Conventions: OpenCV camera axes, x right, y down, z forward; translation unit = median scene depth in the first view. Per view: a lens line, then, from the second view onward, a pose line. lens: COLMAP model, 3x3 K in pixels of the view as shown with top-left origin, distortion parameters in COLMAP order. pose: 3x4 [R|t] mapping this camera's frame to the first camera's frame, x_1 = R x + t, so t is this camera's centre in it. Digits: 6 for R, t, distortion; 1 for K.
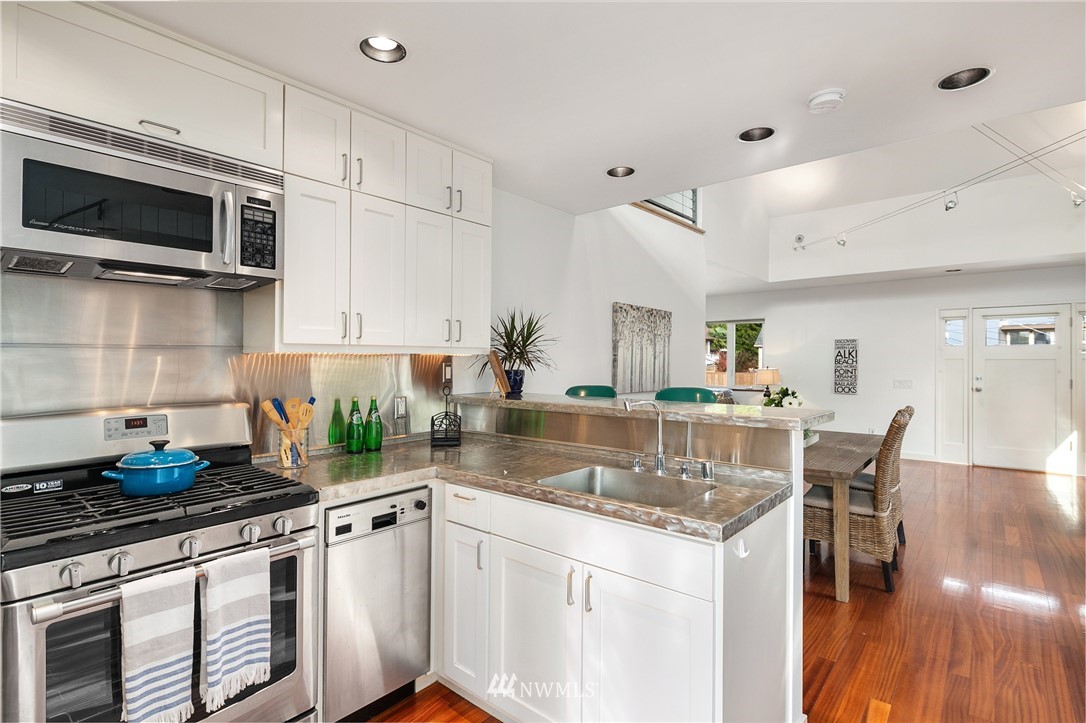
lens RADIAL K [[524.9, 0, 542.4], [0, 524.9, 358.1], [0, 0, 1]] dist [0.000207, 0.000087]
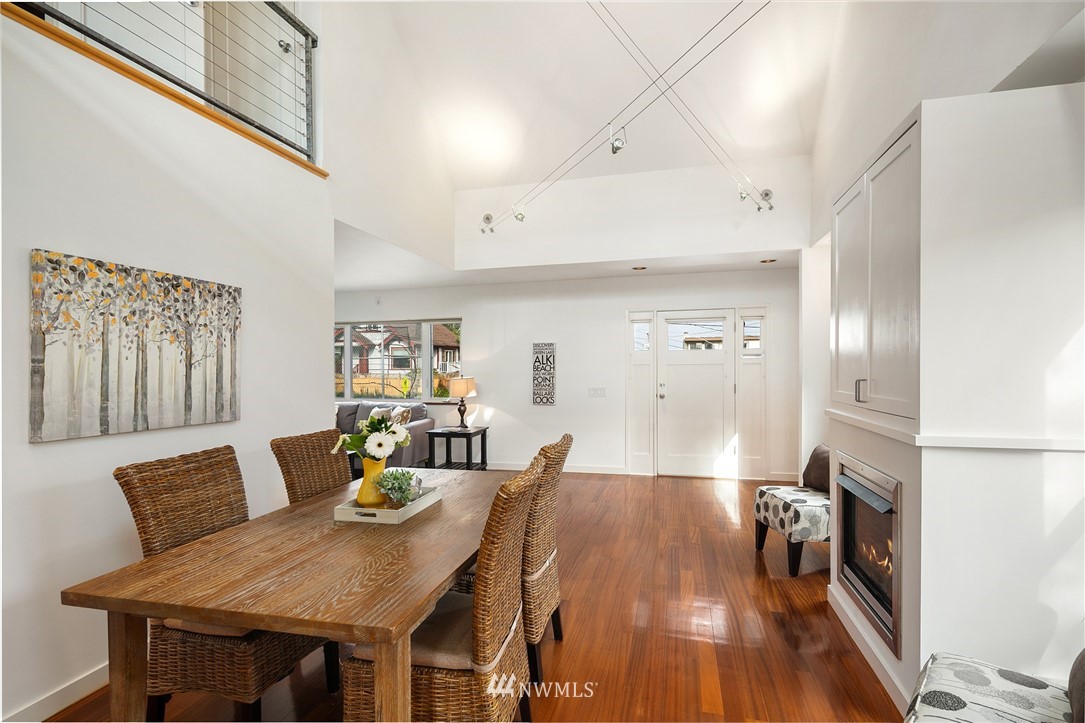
lens RADIAL K [[523.9, 0, 542.5], [0, 523.9, 377.6], [0, 0, 1]] dist [0.000204, -0.000053]
pose [[0.899235, -0.016626, 0.437149, 0.323443], [0.006492, 0.999675, 0.024665, 0.000911], [-0.437417, -0.019341, 0.899051, 0.351929]]
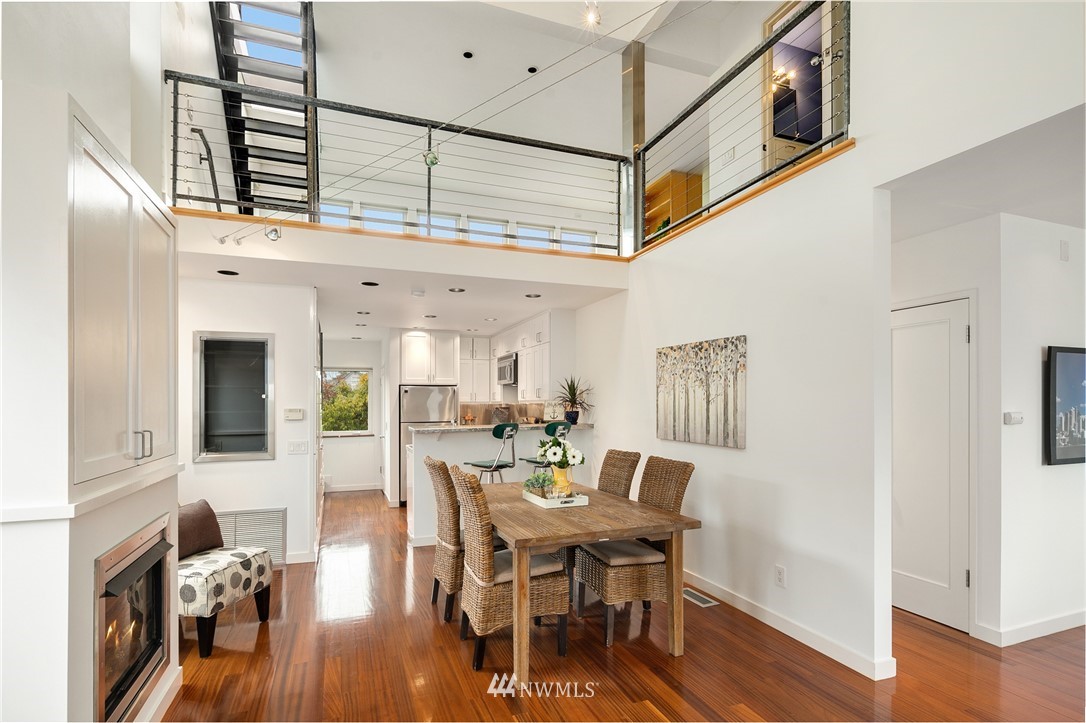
lens RADIAL K [[525.3, 0, 542.8], [0, 525.3, 400.3], [0, 0, 1]] dist [-0.002167, -0.000179]
pose [[-0.474367, -0.002126, -0.880324, 1.081960], [0.012106, 0.999887, -0.008938, 0.000557], [0.880244, -0.014897, -0.474288, 1.213539]]
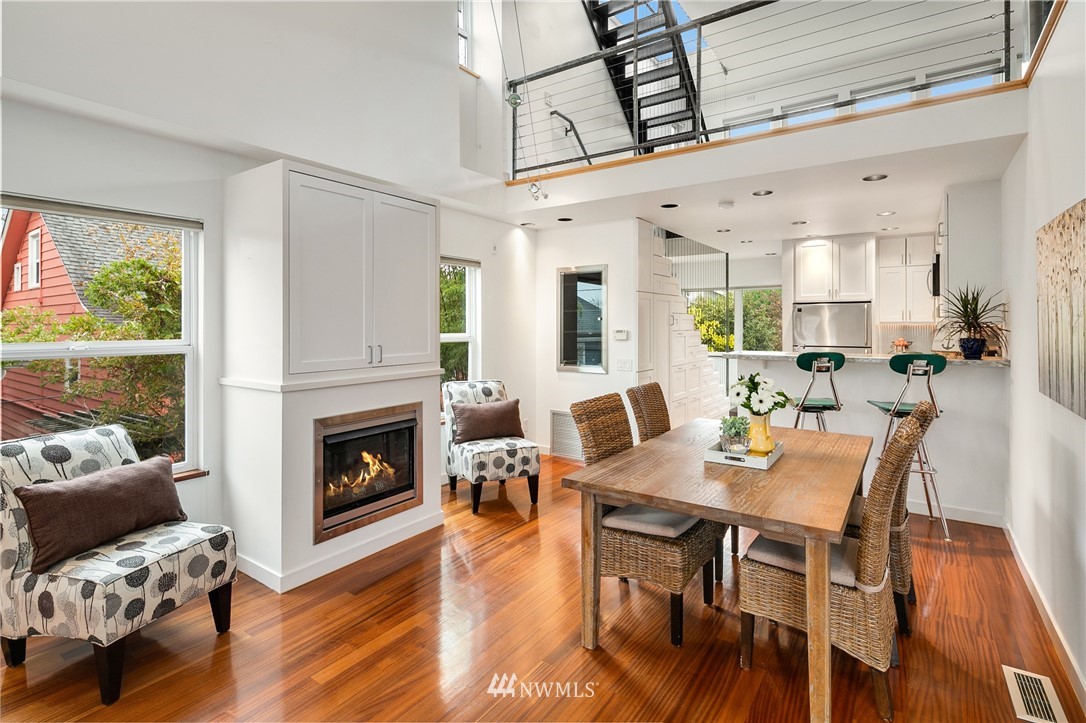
lens RADIAL K [[530.3, 0, 542.3], [0, 530.3, 319.9], [0, 0, 1]] dist [0.002189, 0.000360]
pose [[-0.995519, 0.004942, -0.094431, 0.693457], [0.006096, 0.999910, -0.011934, -0.007251], [0.094364, -0.012456, -0.995460, 1.434066]]
